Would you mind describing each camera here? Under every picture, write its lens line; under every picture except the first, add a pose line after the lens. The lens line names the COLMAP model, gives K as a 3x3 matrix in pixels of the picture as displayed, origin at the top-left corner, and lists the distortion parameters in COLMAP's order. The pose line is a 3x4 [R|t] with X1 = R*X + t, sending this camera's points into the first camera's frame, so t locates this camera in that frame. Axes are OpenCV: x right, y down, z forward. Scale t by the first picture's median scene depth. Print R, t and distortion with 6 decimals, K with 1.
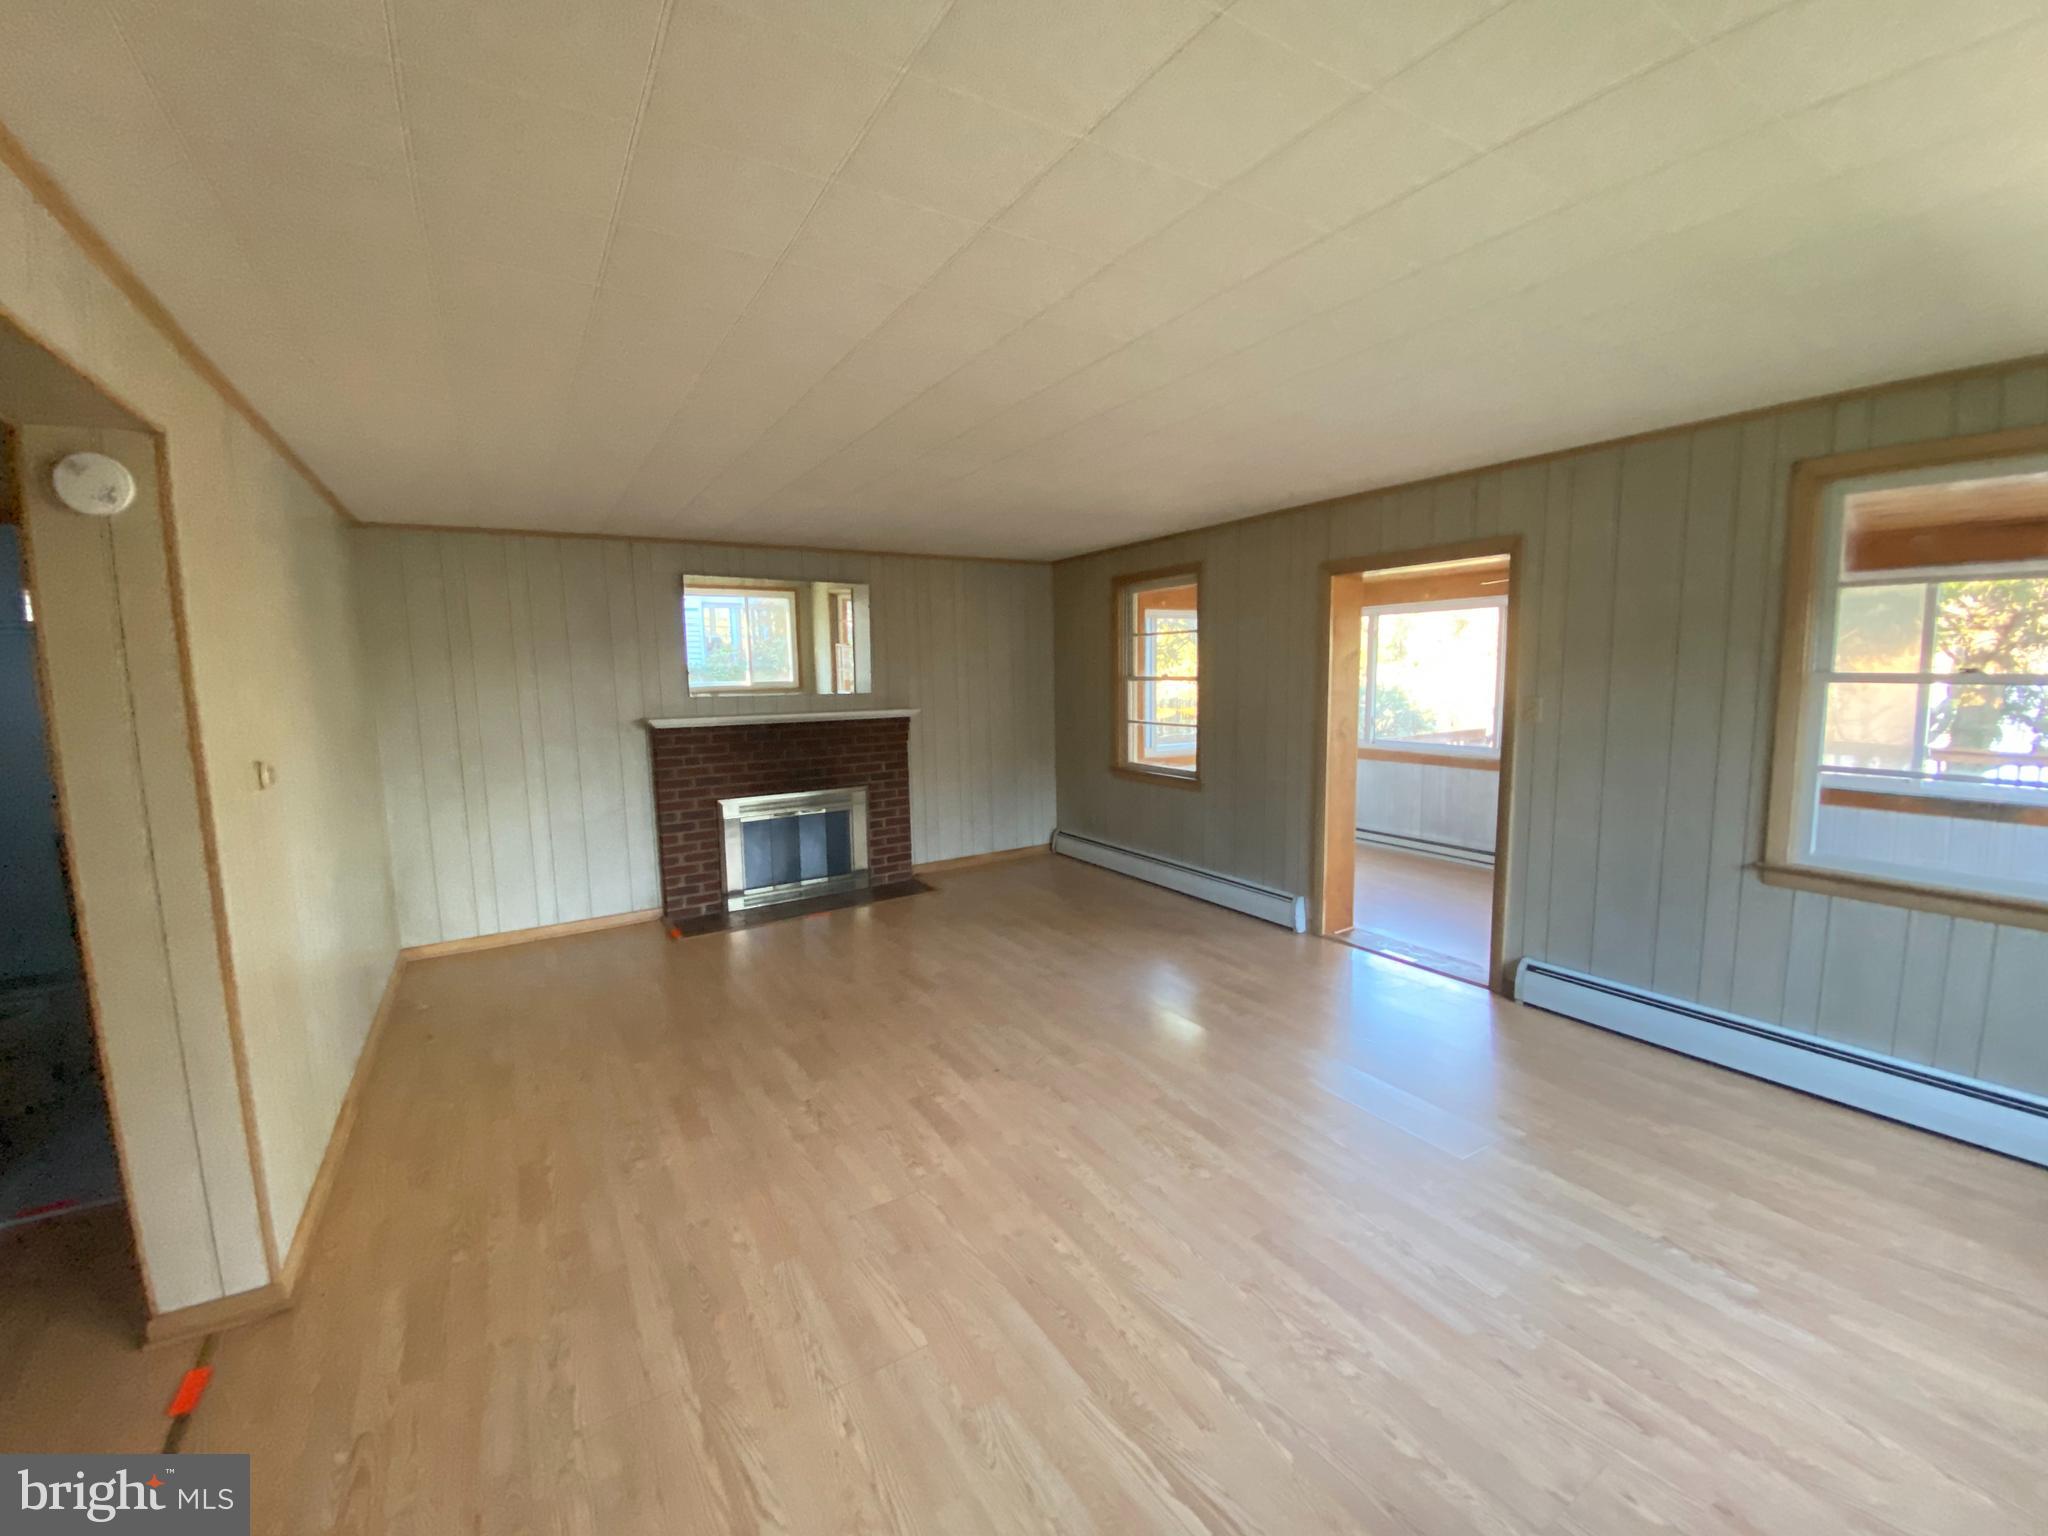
lens RADIAL K [[828.1, 0, 1007.4], [0, 828.1, 760.4], [0, 0, 1]] dist [0.003859, -0.010744]
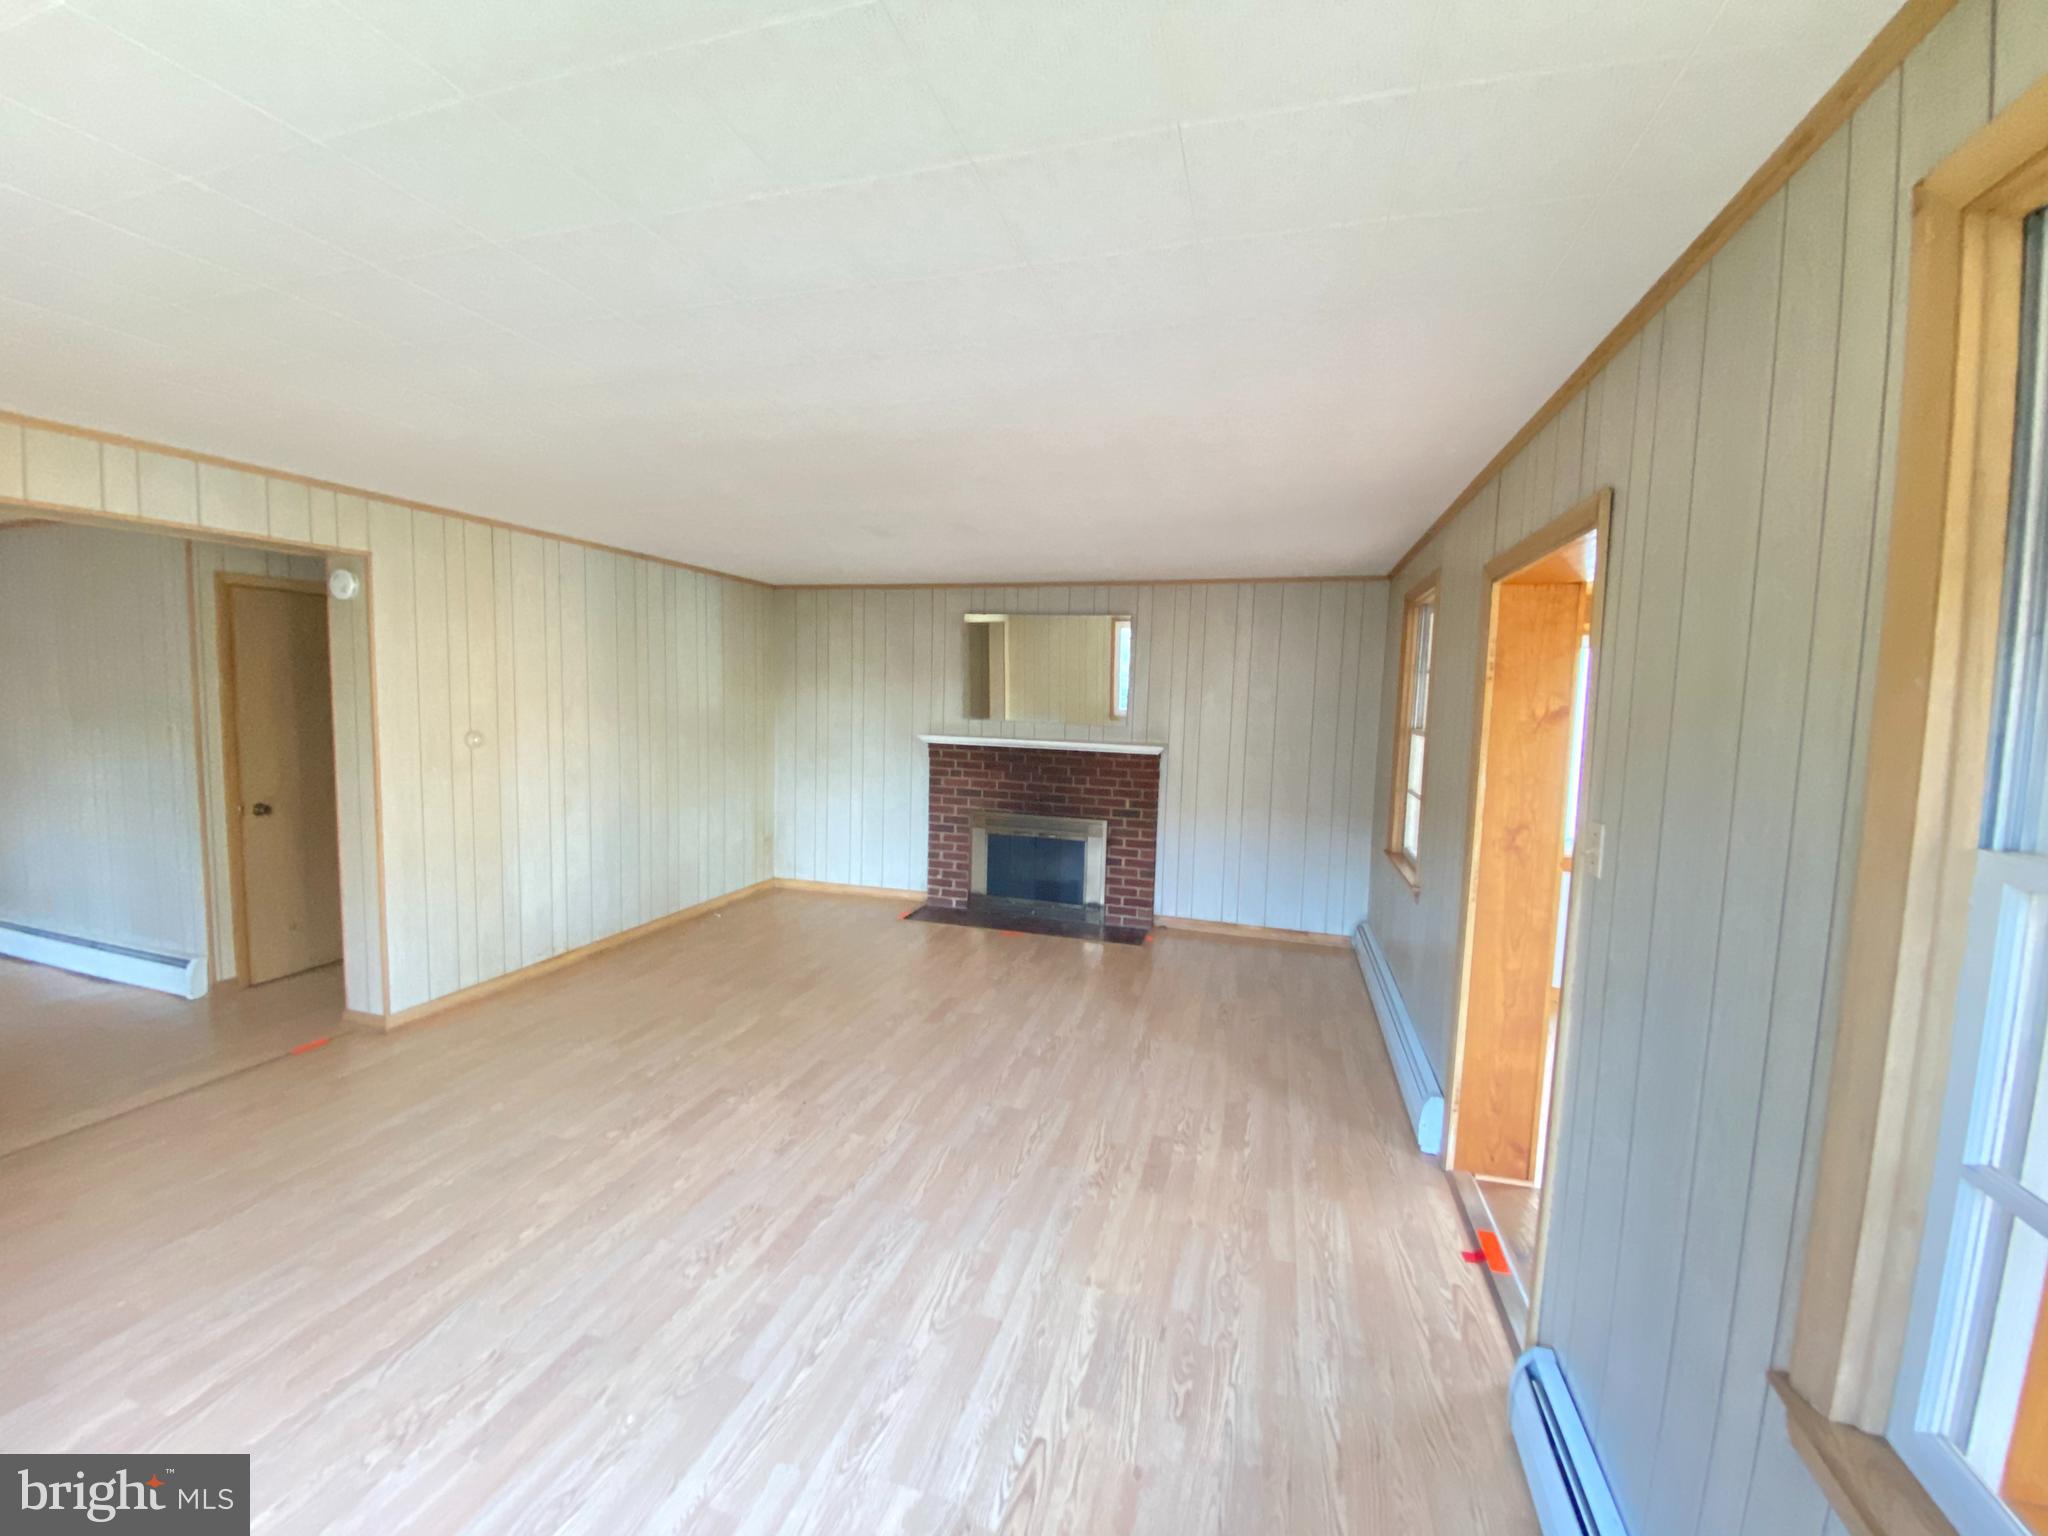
lens RADIAL K [[828.1, 0, 1037.6], [0, 828.1, 759.7], [0, 0, 1]] dist [0.003859, -0.010744]
pose [[0.668969, 0.104836, -0.735860, 0.530271], [-0.125740, 0.991696, 0.026974, -0.061773], [0.732578, 0.074482, 0.676596, 0.300377]]
